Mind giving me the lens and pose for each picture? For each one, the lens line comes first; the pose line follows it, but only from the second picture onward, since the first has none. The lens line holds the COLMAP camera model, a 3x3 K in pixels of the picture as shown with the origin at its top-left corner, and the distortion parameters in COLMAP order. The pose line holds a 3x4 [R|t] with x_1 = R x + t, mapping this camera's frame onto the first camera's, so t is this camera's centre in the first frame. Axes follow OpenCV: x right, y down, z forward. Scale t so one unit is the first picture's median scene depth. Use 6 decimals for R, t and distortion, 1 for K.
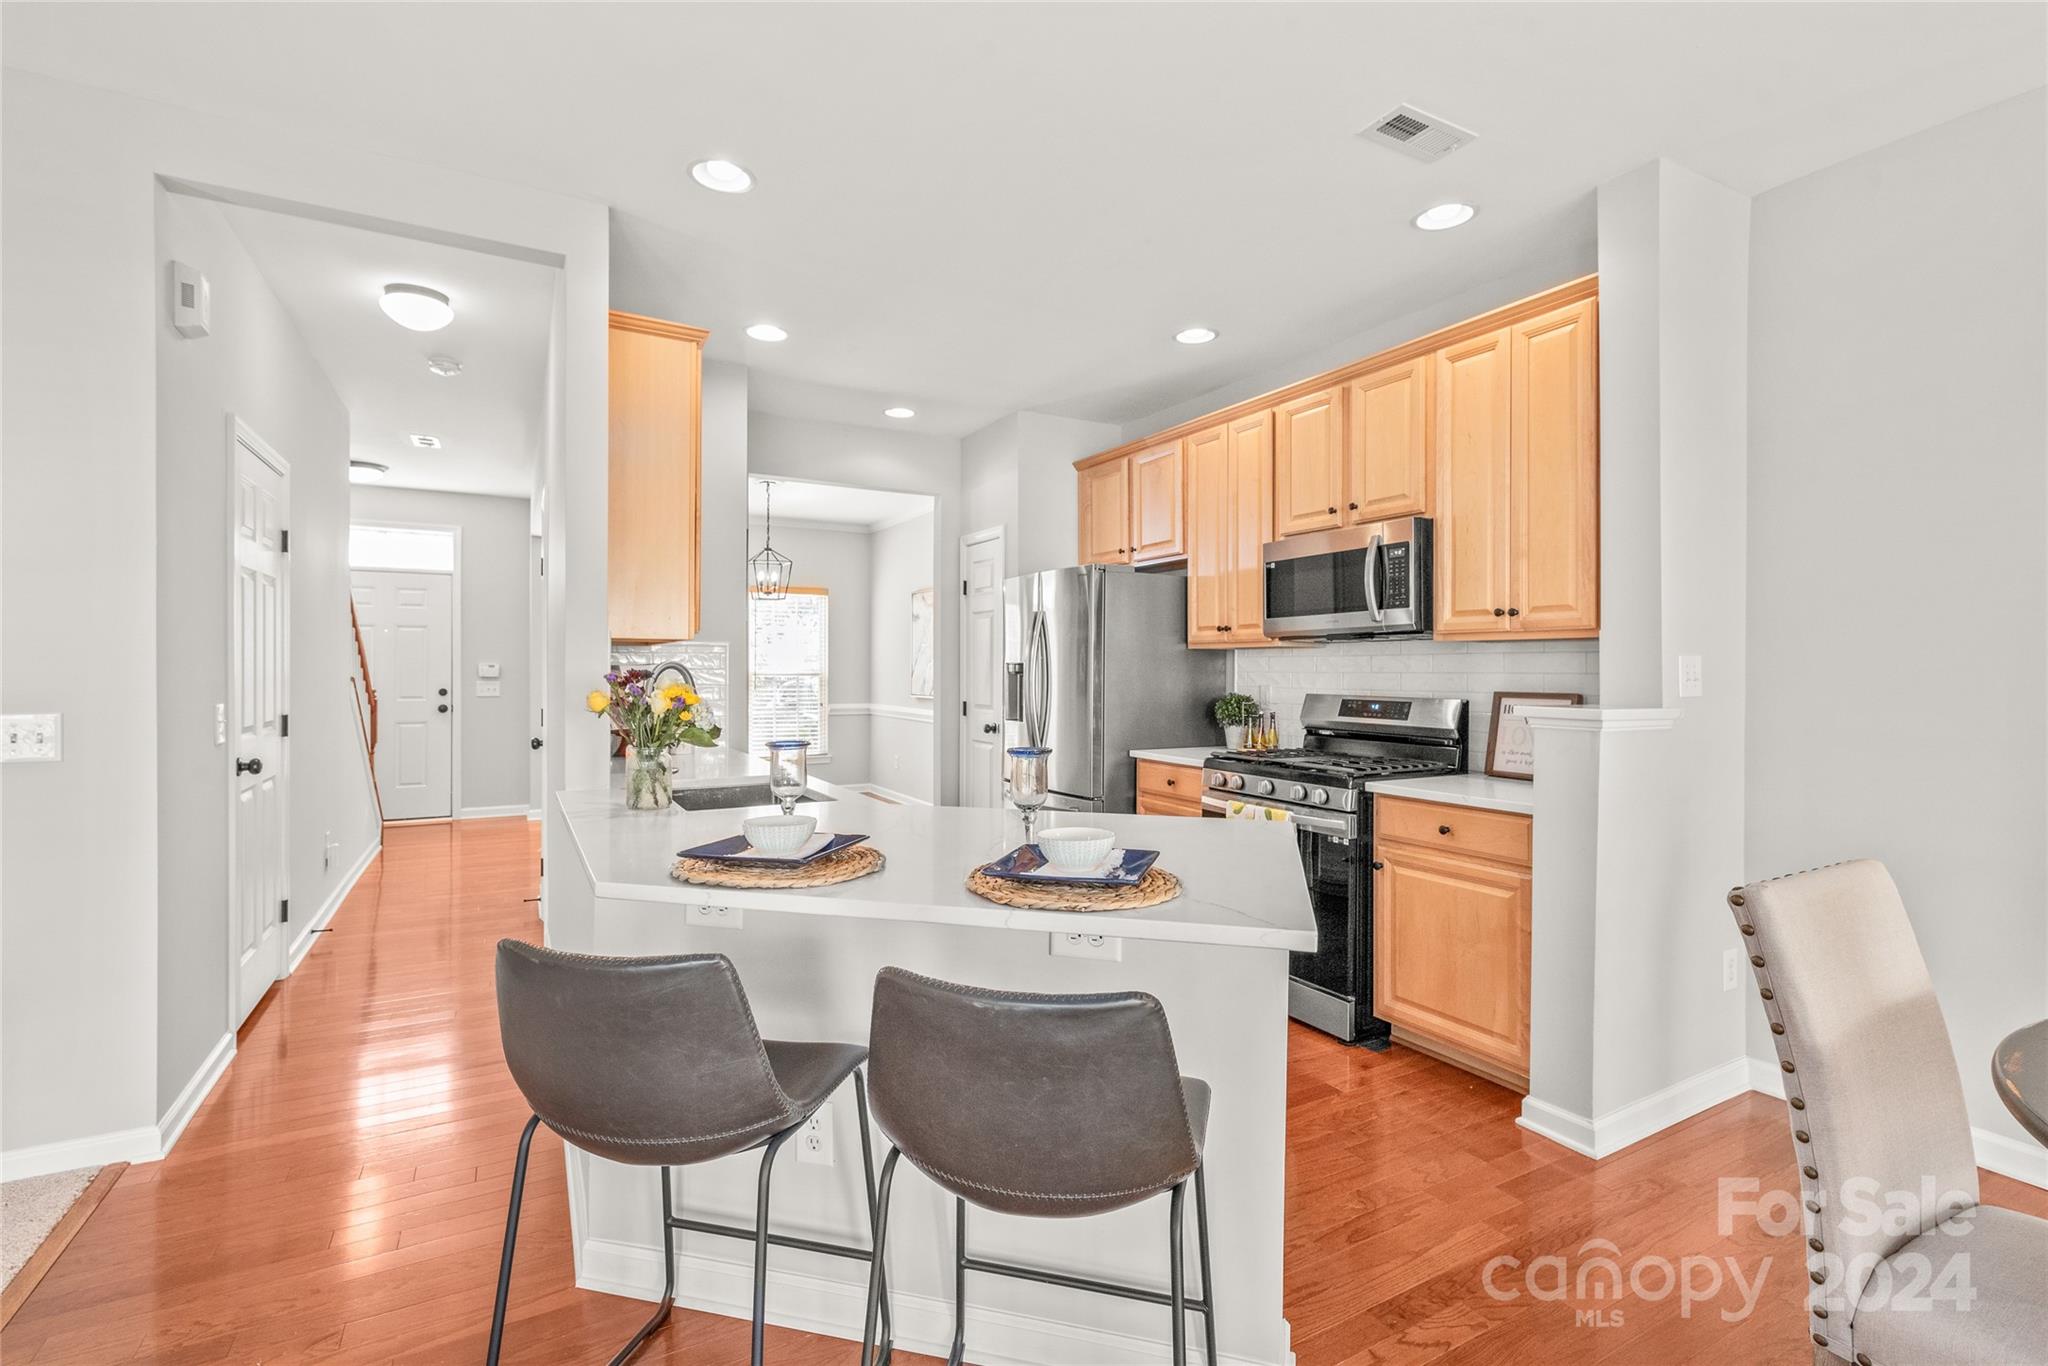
lens RADIAL K [[898.7, 0, 1010.7], [0, 898.7, 669.5], [0, 0, 1]] dist [0.000166, -0.000194]
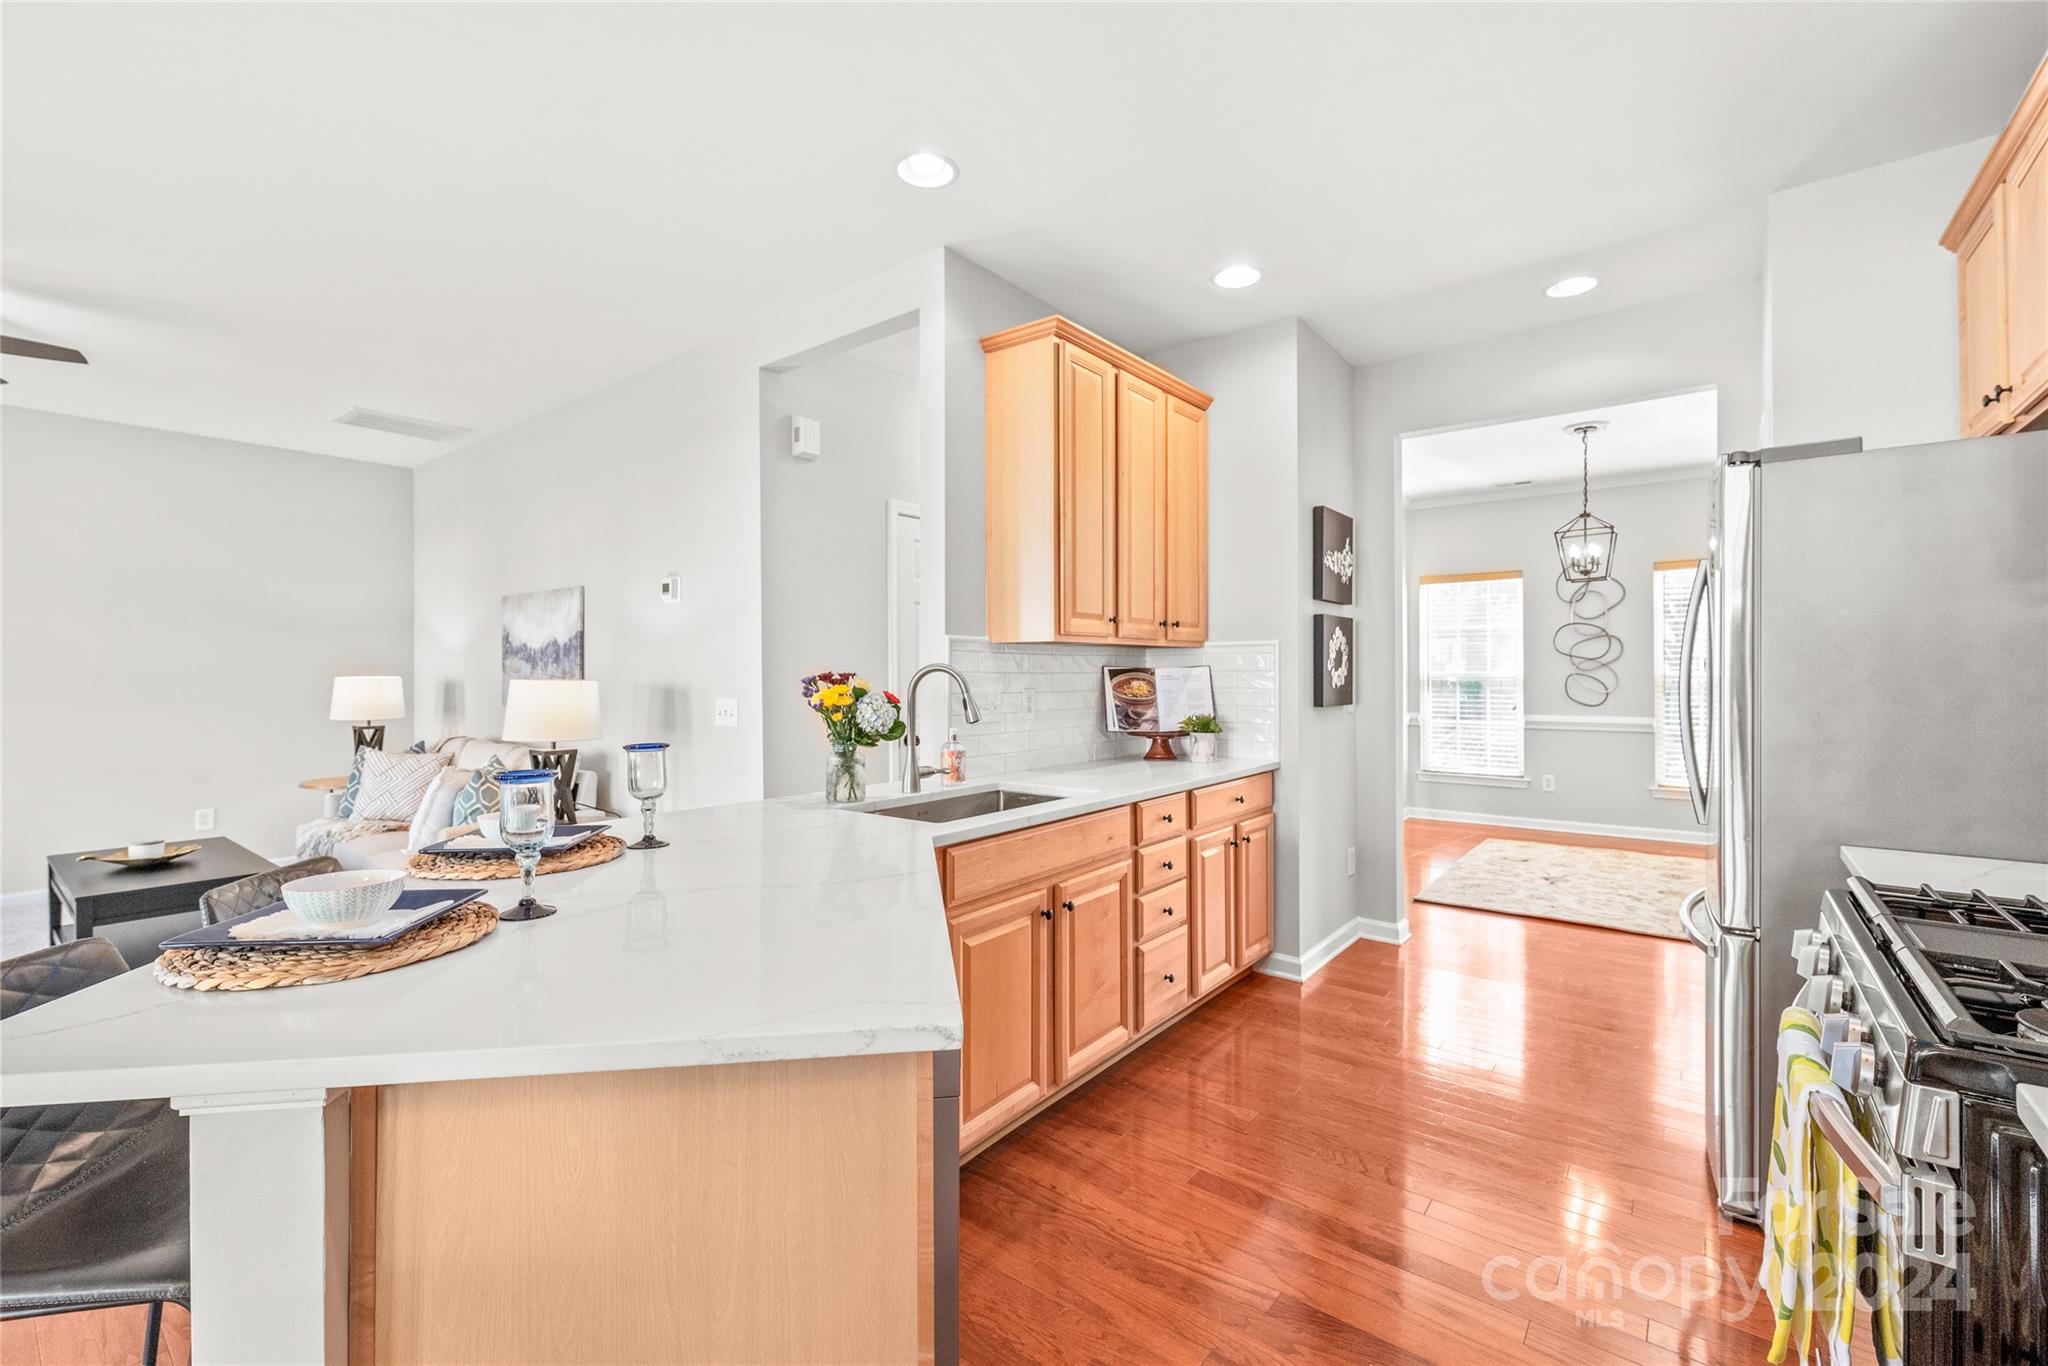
lens RADIAL K [[857.0, 0, 1028.2], [0, 857.0, 670.1], [0, 0, 1]] dist [-0.010731, 0.000383]
pose [[0.396790, -0.006629, -0.917885, 0.439559], [0.004779, 0.999975, -0.005156, 0.001718], [0.917897, -0.002341, 0.396812, 0.555025]]
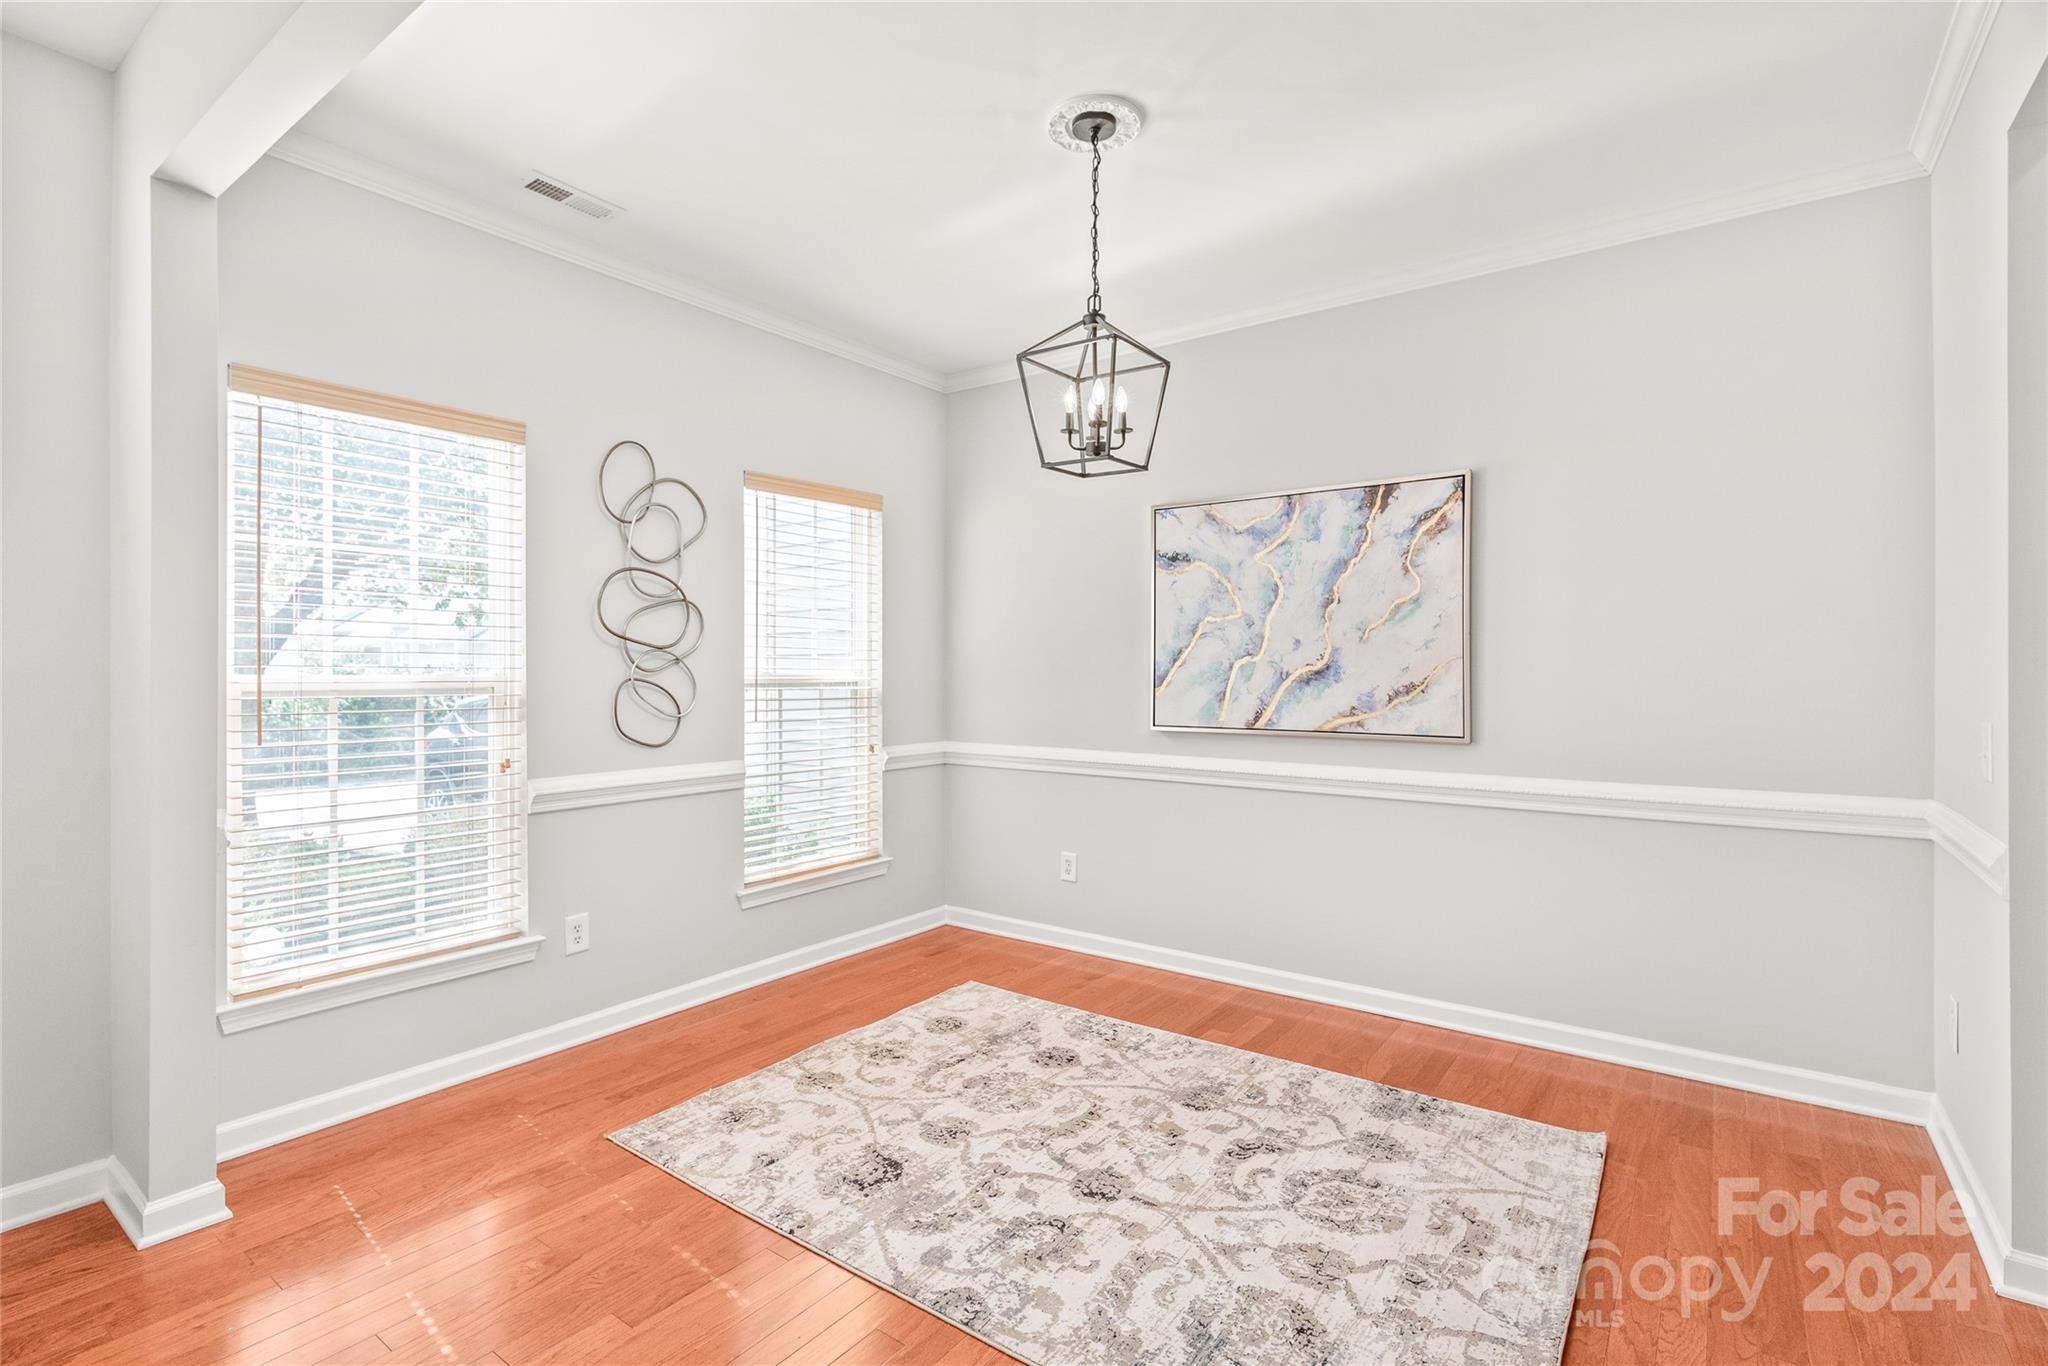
lens RADIAL K [[936.8, 0, 1016.7], [0, 936.8, 666.1], [0, 0, 1]] dist [-0.070350, -0.000150]
pose [[0.903567, -0.002181, 0.428441, -0.942686], [0.001952, 0.999998, 0.000975, -0.008437], [-0.428442, -0.000045, 0.903569, 1.462526]]
